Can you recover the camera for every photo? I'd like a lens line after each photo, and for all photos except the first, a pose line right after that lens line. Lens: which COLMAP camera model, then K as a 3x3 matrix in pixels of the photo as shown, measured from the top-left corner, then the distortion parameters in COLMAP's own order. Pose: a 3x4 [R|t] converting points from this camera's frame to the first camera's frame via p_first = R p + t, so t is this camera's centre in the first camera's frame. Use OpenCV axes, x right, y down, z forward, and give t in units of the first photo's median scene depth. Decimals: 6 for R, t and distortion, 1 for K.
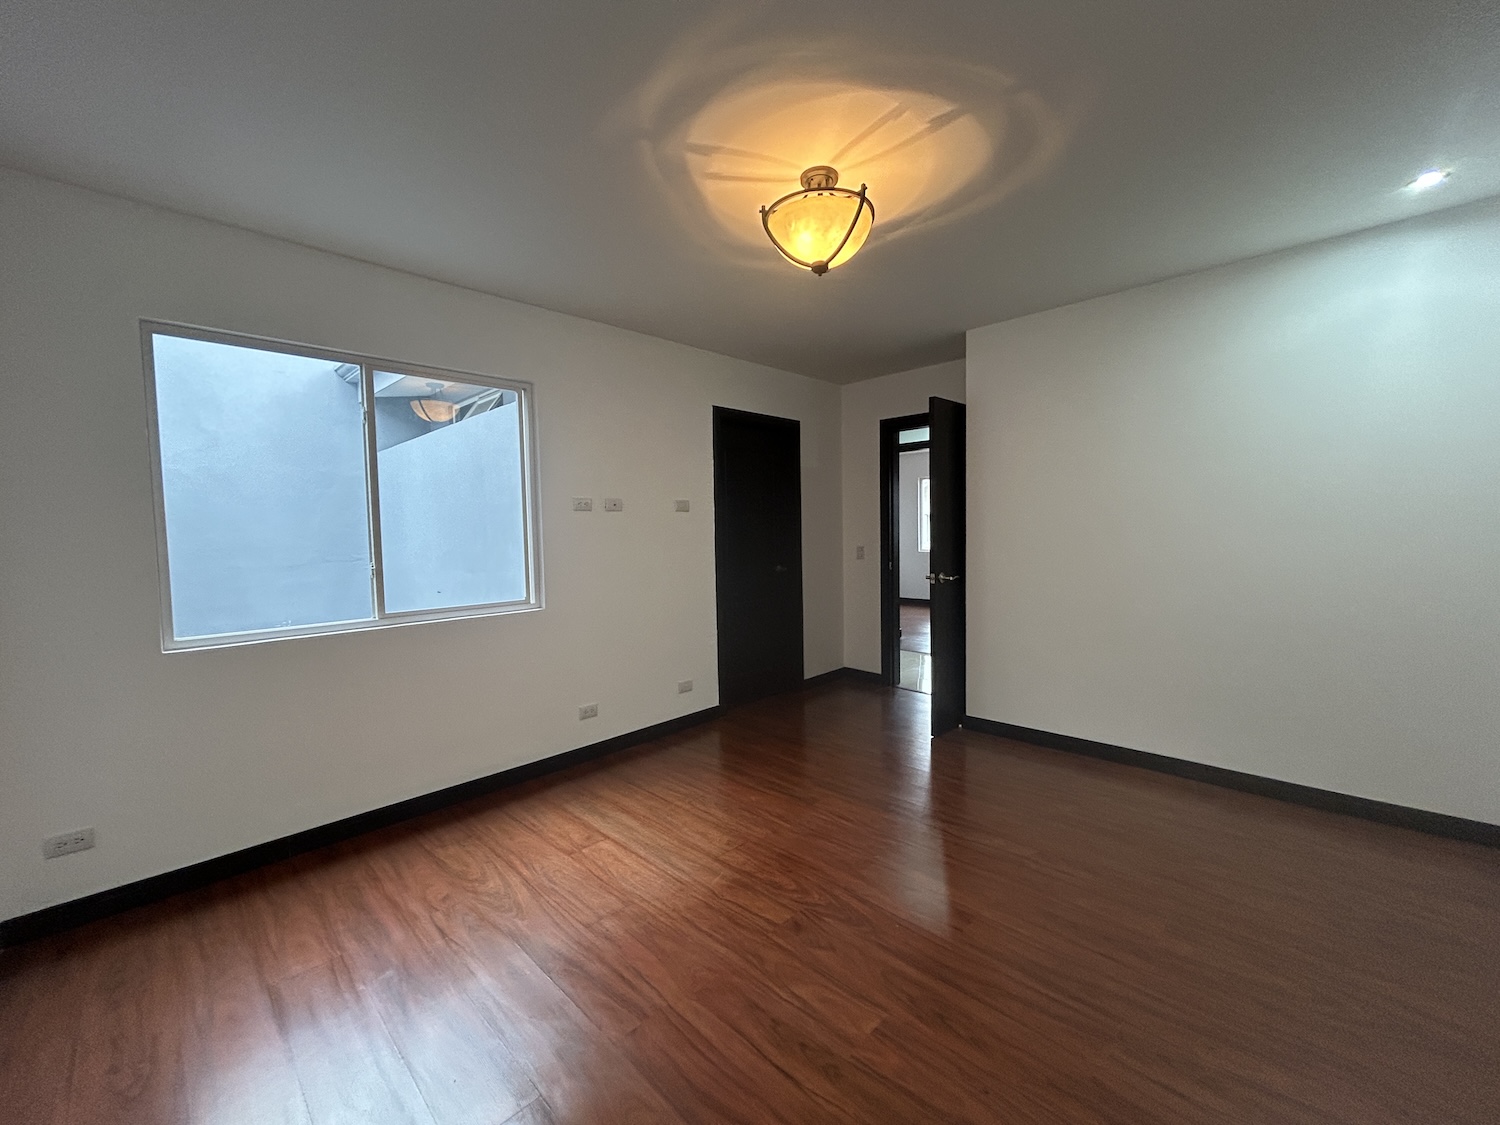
lens RADIAL K [[606.4, 0, 752.3], [0, 606.4, 563.9], [0, 0, 1]] dist [0.000006, 0.000482]
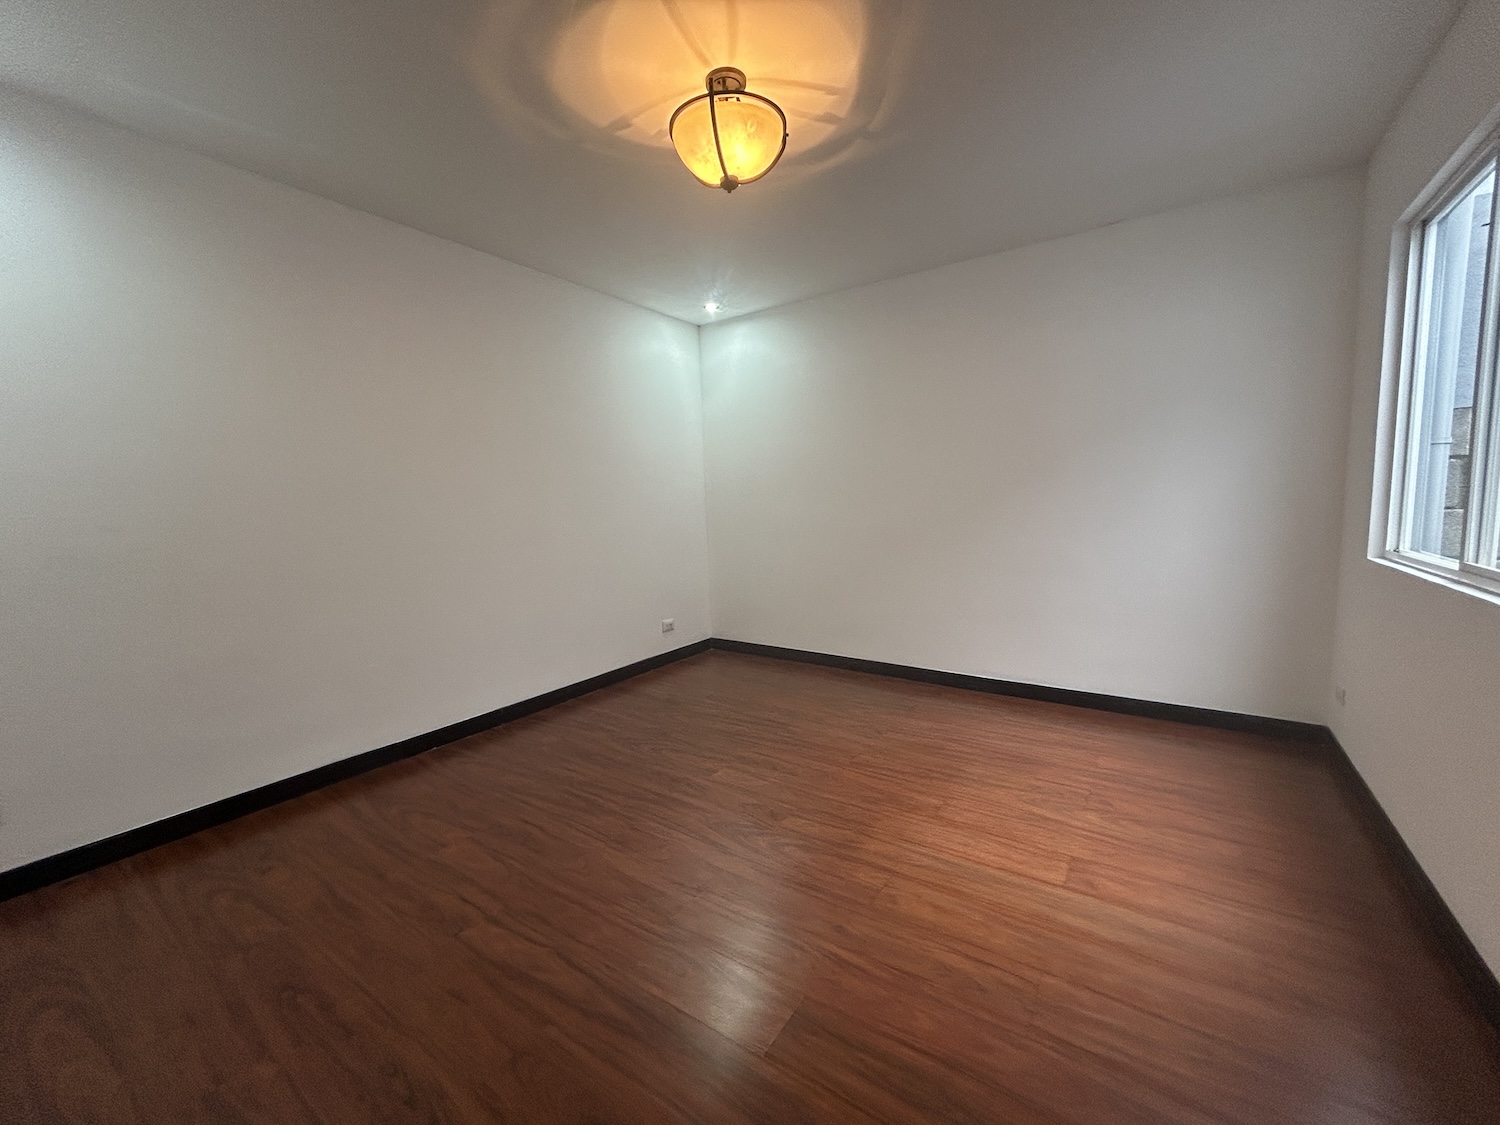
lens RADIAL K [[606.4, 0, 750.6], [0, 606.4, 560.1], [0, 0, 1]] dist [0.000006, 0.000482]
pose [[-0.984321, 0.064849, -0.164032, 0.230339], [0.039725, 0.987574, 0.152052, -0.046862], [0.171854, 0.143152, -0.974666, 1.712062]]
